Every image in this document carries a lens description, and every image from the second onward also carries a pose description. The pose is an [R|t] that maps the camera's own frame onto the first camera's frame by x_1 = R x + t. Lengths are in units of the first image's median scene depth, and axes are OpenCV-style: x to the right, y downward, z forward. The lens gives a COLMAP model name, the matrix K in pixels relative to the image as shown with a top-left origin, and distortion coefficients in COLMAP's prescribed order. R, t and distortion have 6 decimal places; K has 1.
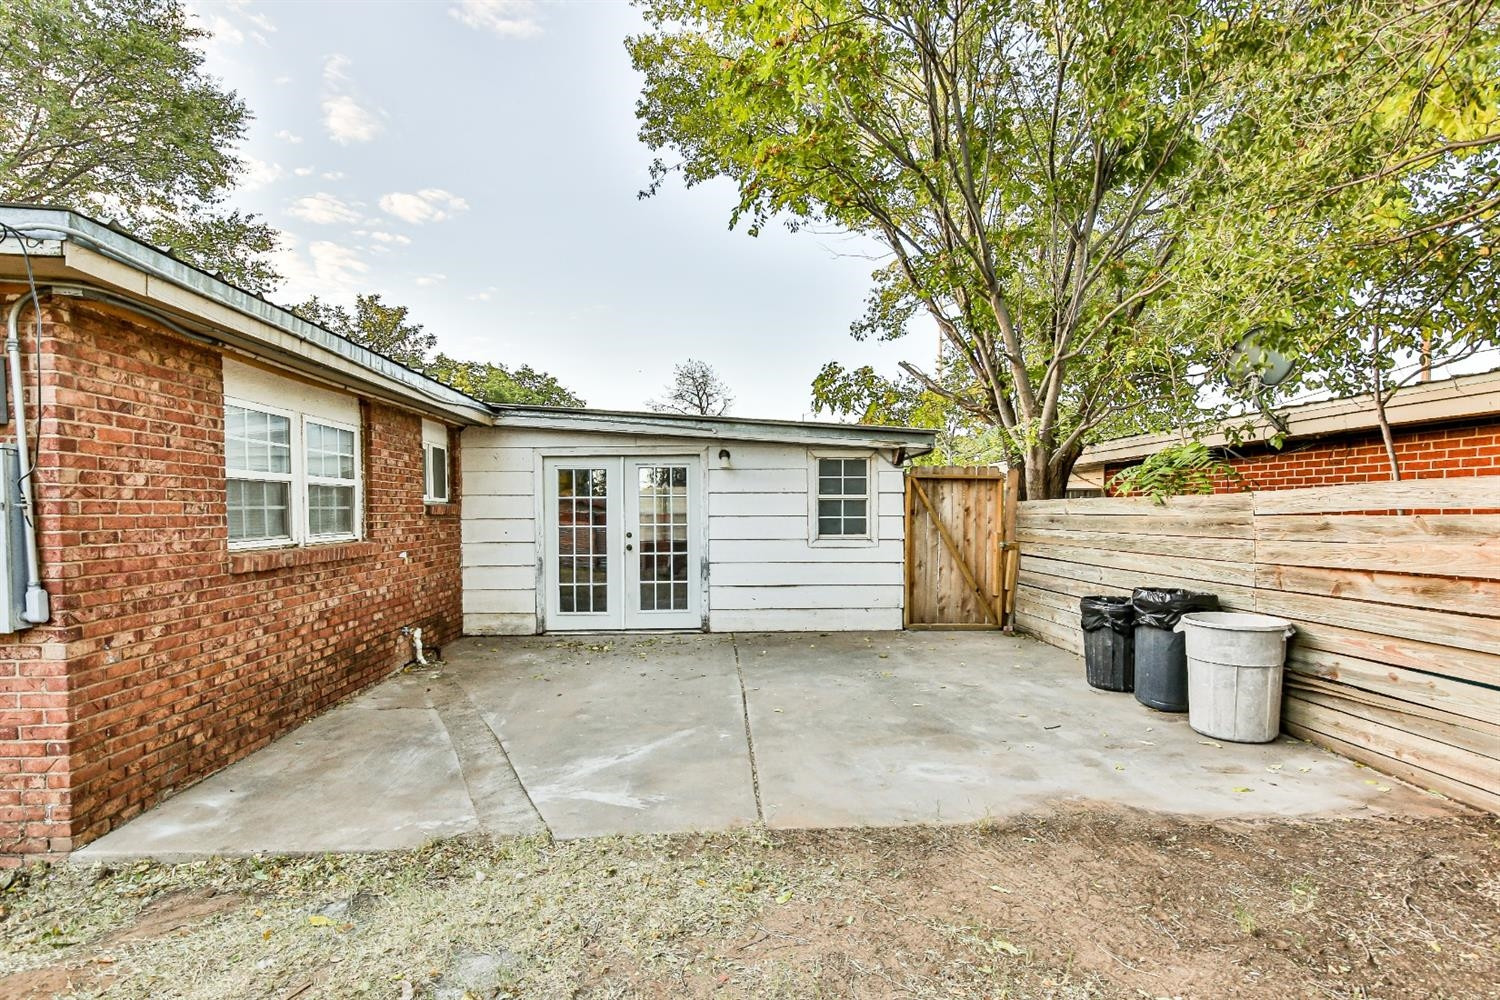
lens RADIAL K [[714.5, 0, 734.2], [0, 714.5, 539.2], [0, 0, 1]] dist [-0.002612, -0.000275]
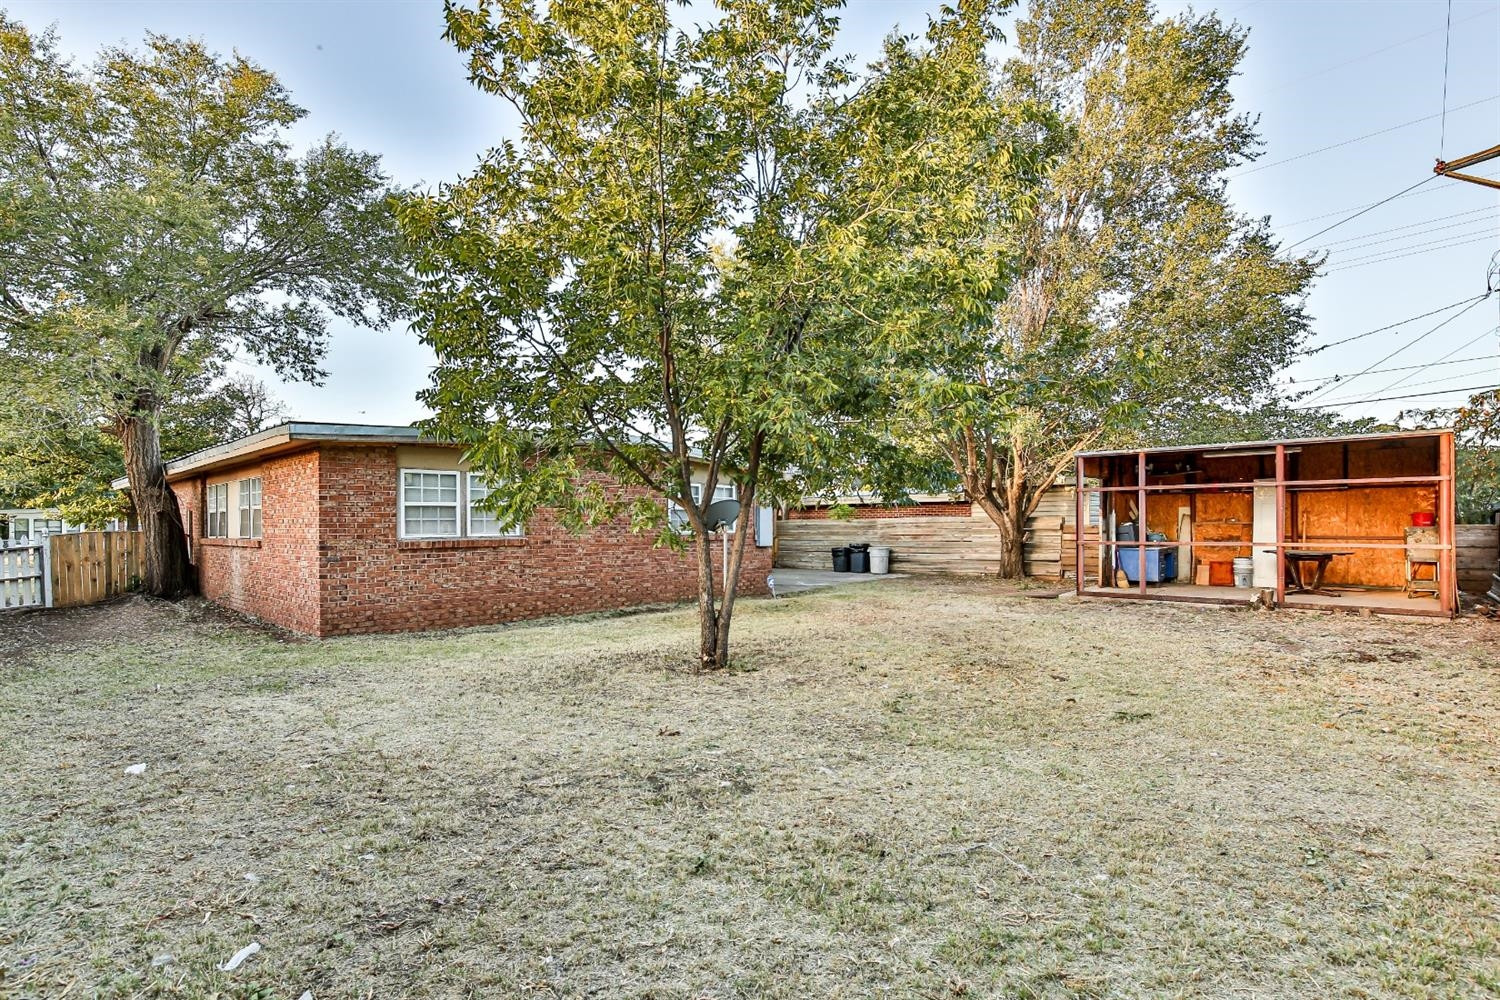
lens RADIAL K [[719.9, 0, 751.2], [0, 719.9, 522.2], [0, 0, 1]] dist [0.000938, 0.000365]
pose [[0.698391, 0.006105, 0.715690, -2.093186], [0.029111, 0.998894, -0.036928, 0.067282], [-0.715124, 0.046625, 0.697441, -1.061750]]
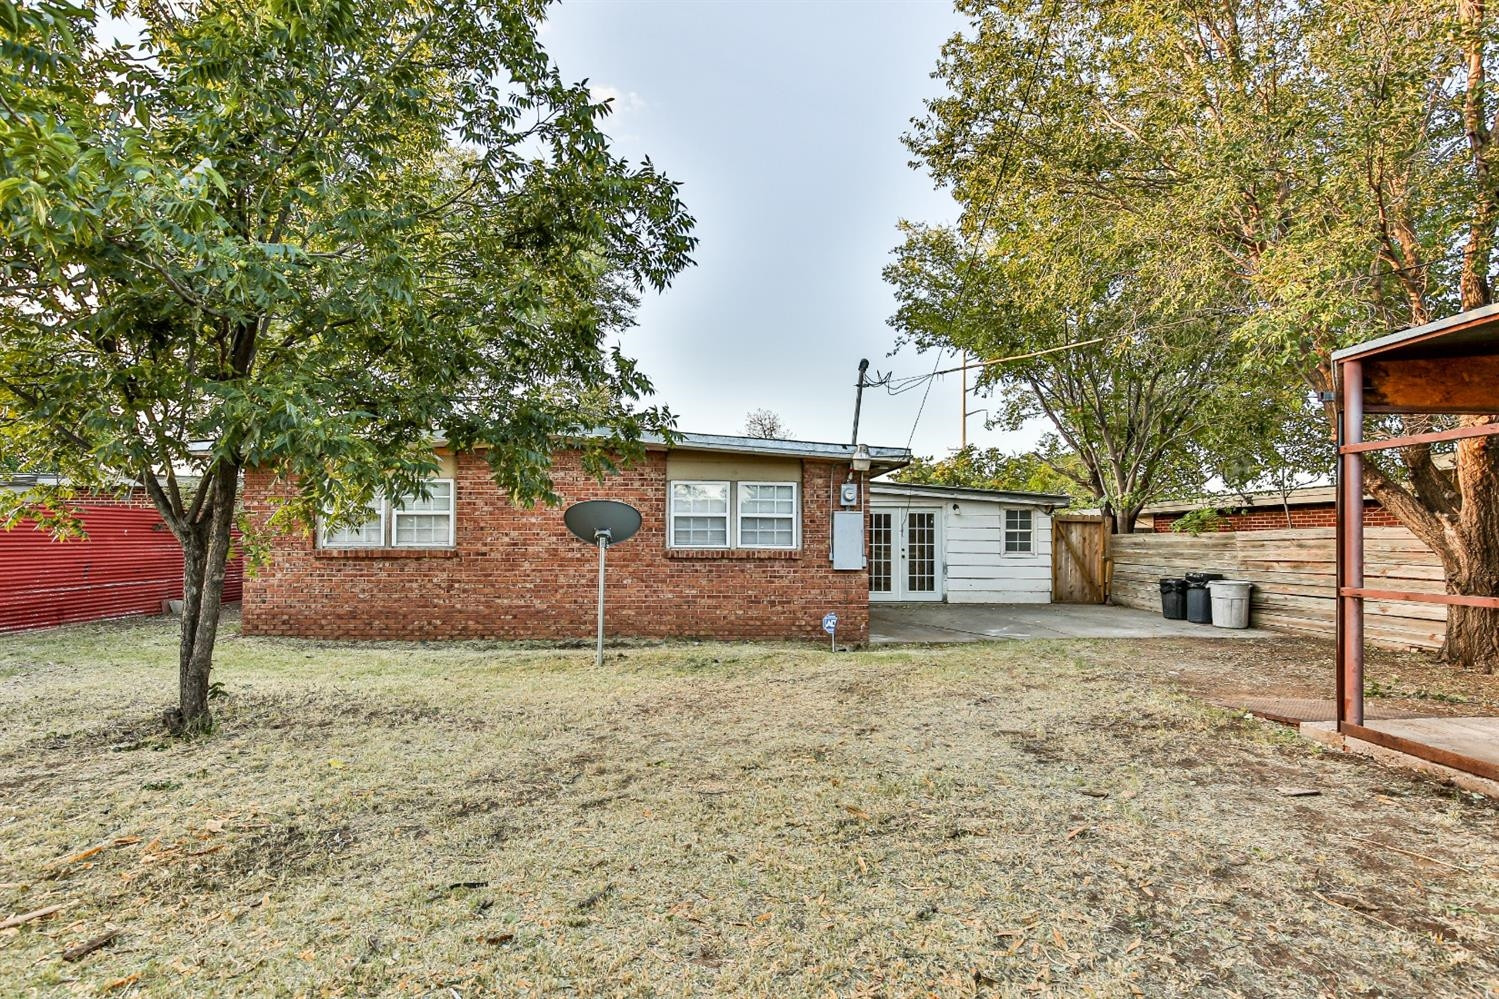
lens RADIAL K [[736.1, 0, 744.5], [0, 736.1, 531.1], [0, 0, 1]] dist [0.013496, 0.000627]
pose [[0.999315, 0.014213, 0.034173, -0.766520], [-0.012377, 0.998499, -0.053351, 0.064602], [-0.034880, 0.052891, 0.997991, -1.083820]]
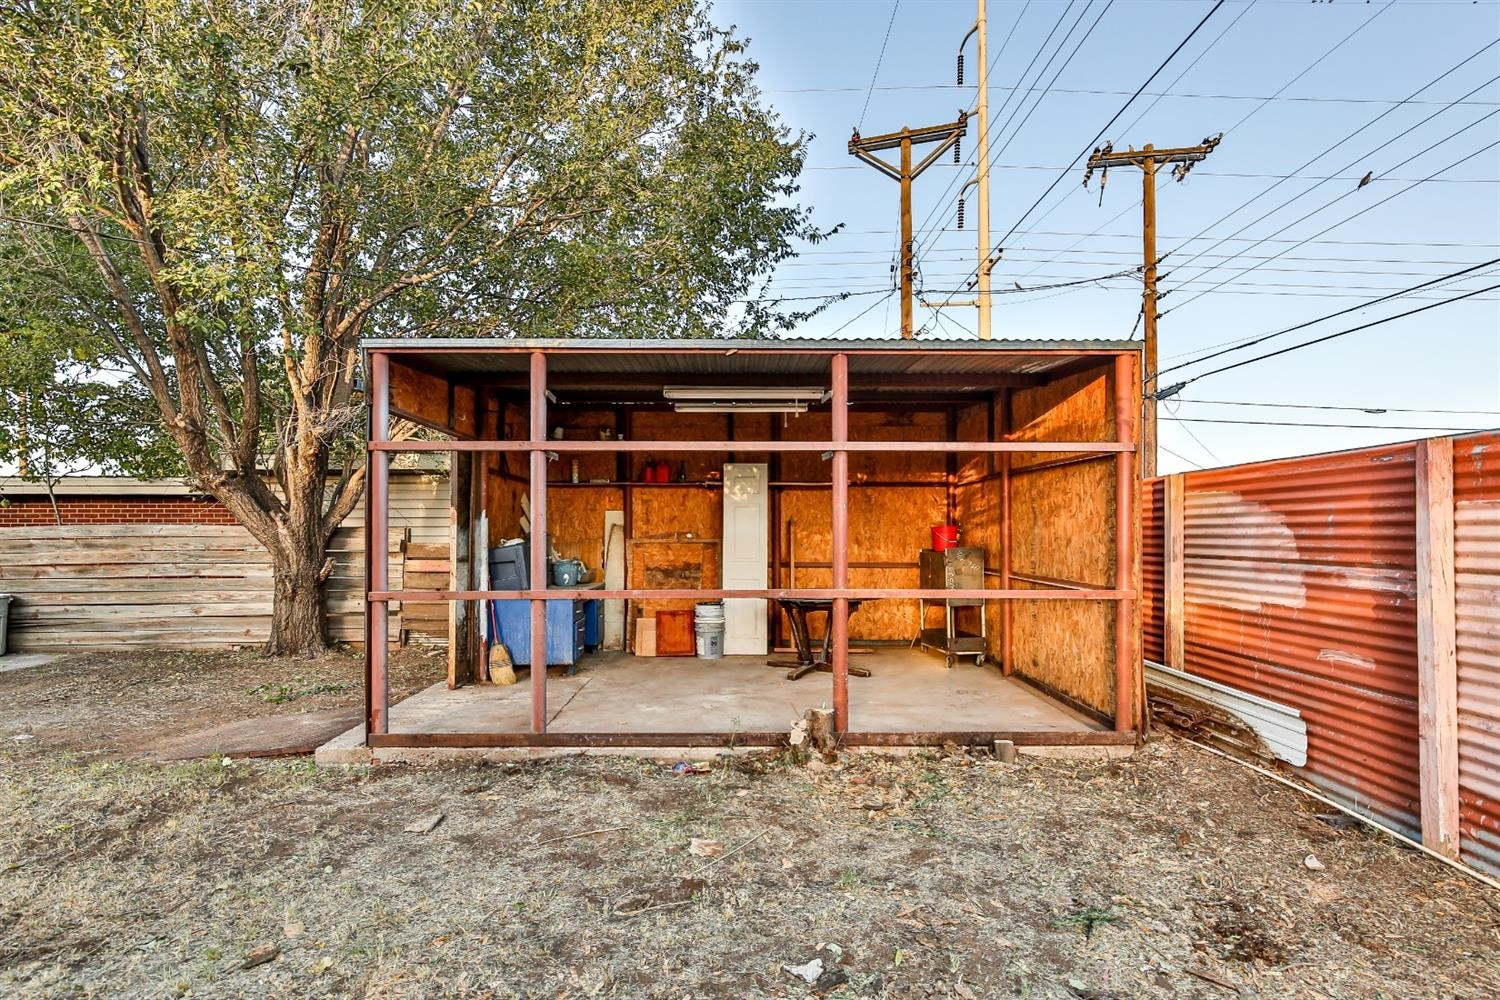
lens RADIAL K [[736.6, 0, 745.0], [0, 736.6, 531.6], [0, 0, 1]] dist [0.013496, 0.000627]
pose [[0.018595, 0.017151, 0.999680, -0.835869], [0.042161, 0.998950, -0.017923, 0.044219], [-0.998938, 0.042481, 0.017852, -0.717967]]
